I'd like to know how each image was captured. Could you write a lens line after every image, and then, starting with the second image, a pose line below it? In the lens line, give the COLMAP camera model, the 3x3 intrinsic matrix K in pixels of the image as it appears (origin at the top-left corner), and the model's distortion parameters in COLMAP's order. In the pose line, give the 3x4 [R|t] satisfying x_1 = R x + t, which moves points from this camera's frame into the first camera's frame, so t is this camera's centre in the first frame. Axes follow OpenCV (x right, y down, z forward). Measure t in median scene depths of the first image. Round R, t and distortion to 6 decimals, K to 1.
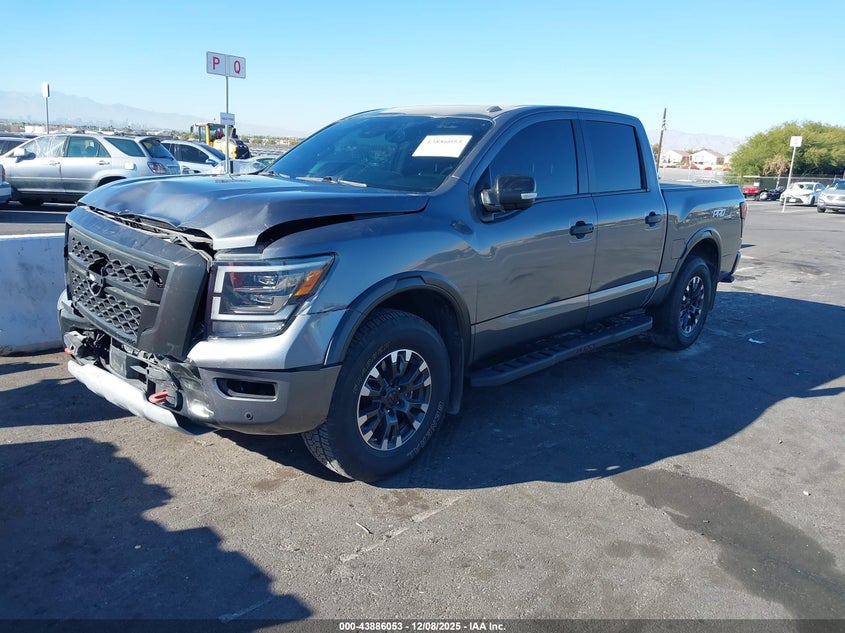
lens RADIAL K [[656.8, 0, 422.5], [0, 656.8, 316.5], [0, 0, 1]] dist [0.007844, -0.005958]
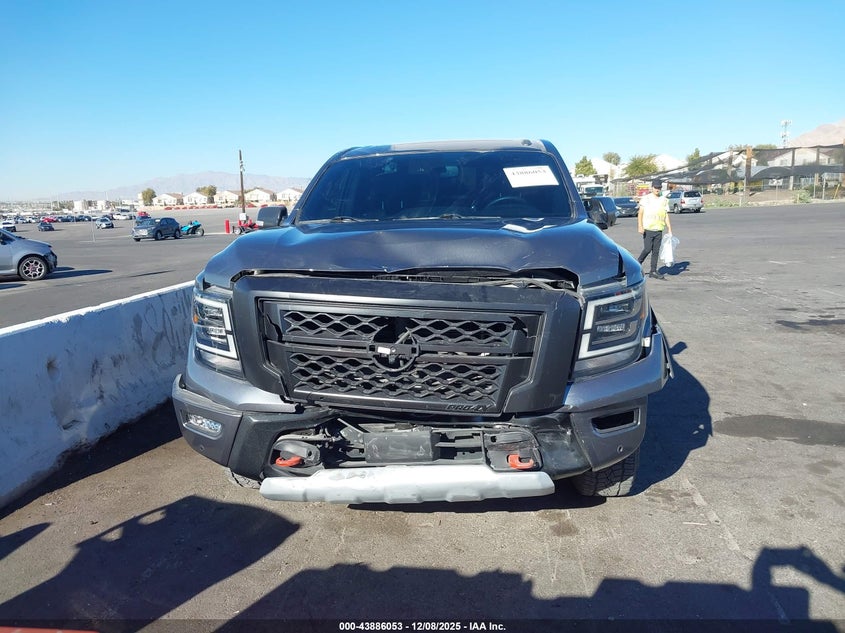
lens RADIAL K [[656.8, 0, 422.5], [0, 656.8, 316.5], [0, 0, 1]] dist [0.007844, -0.005958]
pose [[0.809963, -0.168458, 0.561766, -1.025079], [0.201773, 0.979428, 0.002784, -0.104230], [-0.550679, 0.111094, 0.827291, 0.330609]]
